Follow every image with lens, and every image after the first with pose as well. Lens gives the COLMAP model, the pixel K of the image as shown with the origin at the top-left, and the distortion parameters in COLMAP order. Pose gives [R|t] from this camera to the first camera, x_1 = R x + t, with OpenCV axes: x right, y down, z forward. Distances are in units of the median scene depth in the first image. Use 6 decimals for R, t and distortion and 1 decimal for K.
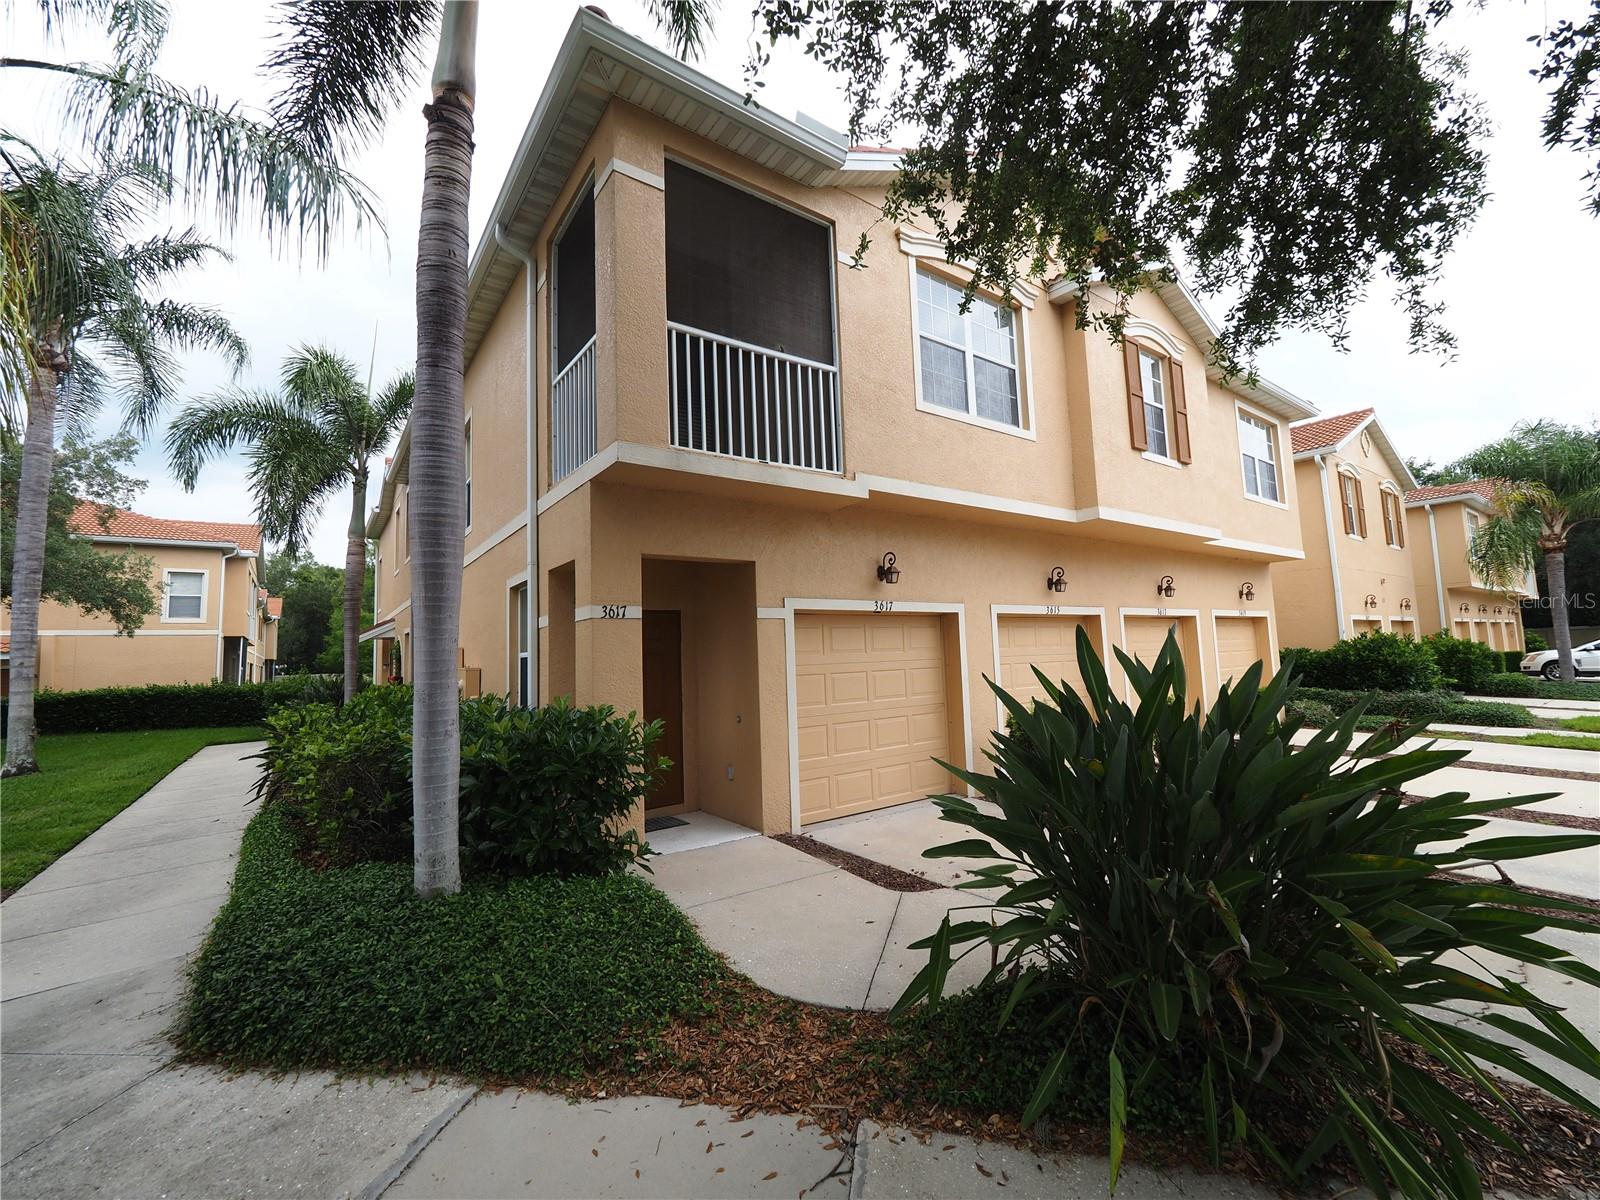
lens RADIAL K [[673.6, 0, 782.2], [0, 673.6, 588.5], [0, 0, 1]] dist [-0.009525, 0.002344]
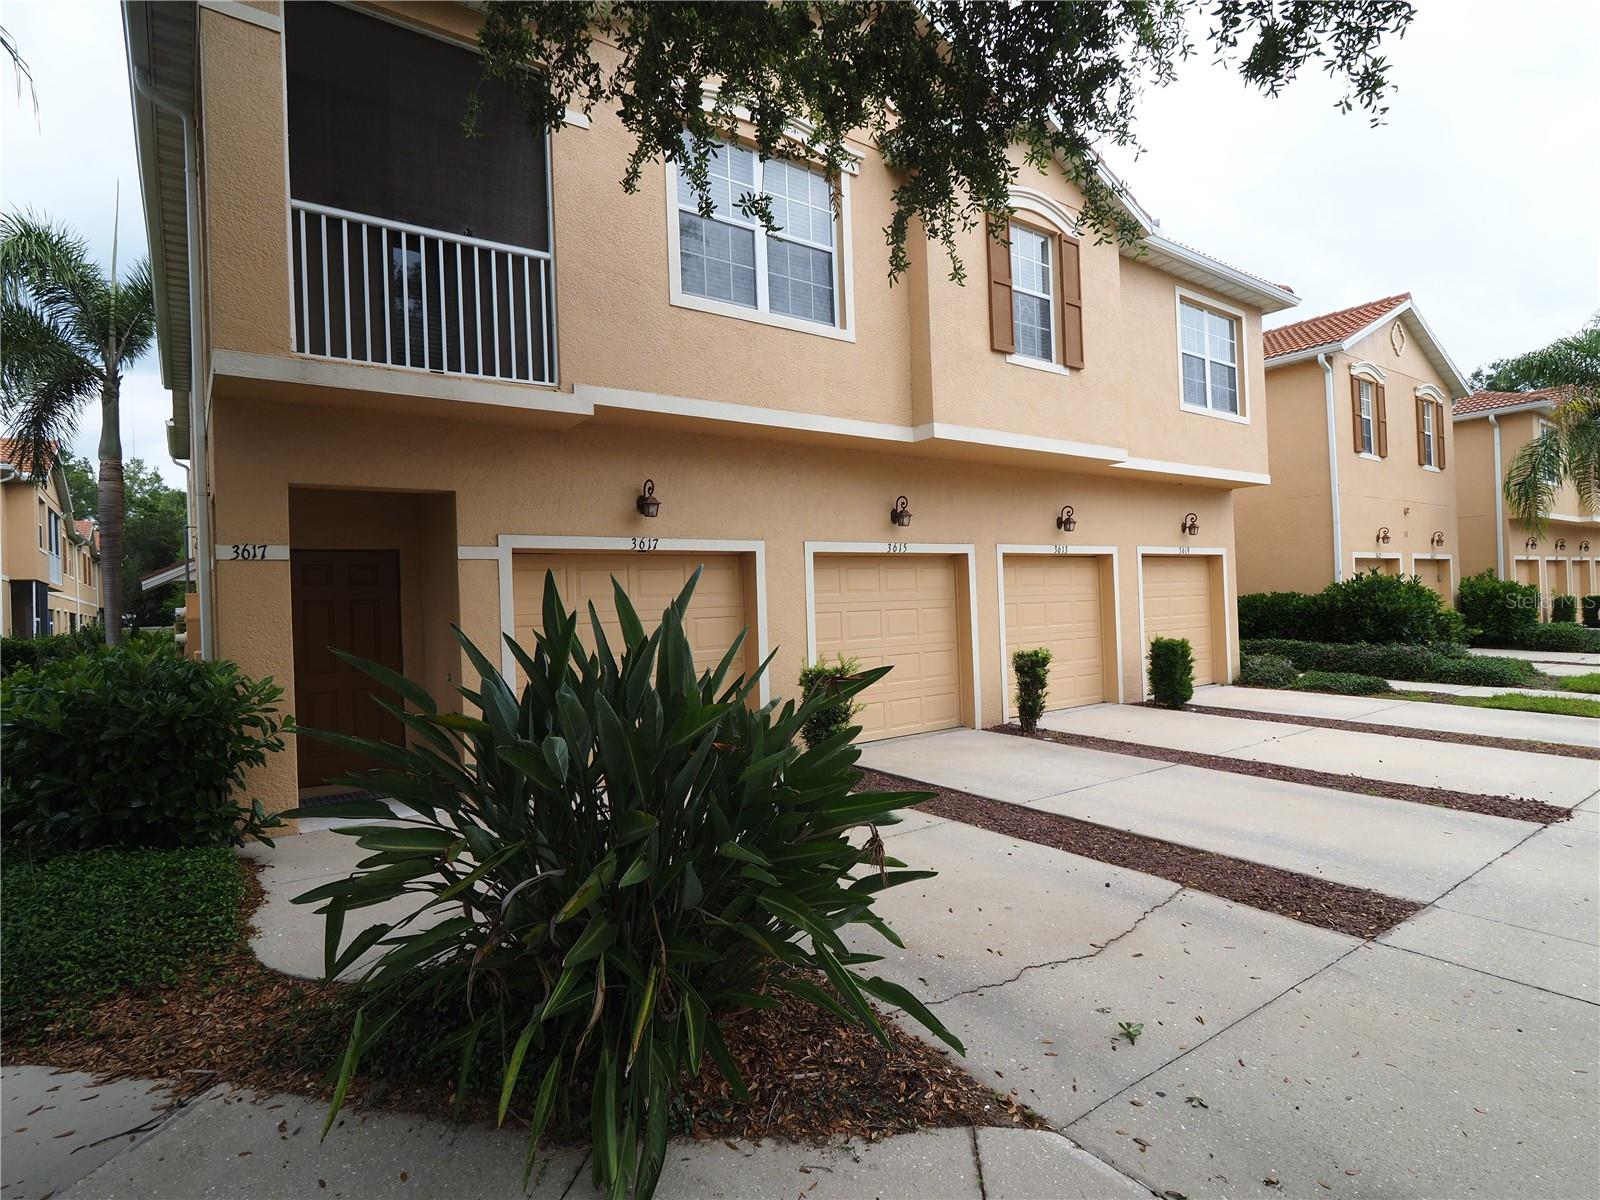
lens RADIAL K [[839.0, 0, 800.2], [0, 839.0, 591.3], [0, 0, 1]] dist [-0.001927, 0.003797]
pose [[0.999971, -0.001663, 0.007374, 0.266745], [0.001021, 0.996273, 0.086248, -0.003973], [-0.007490, -0.086238, 0.996246, -0.041680]]
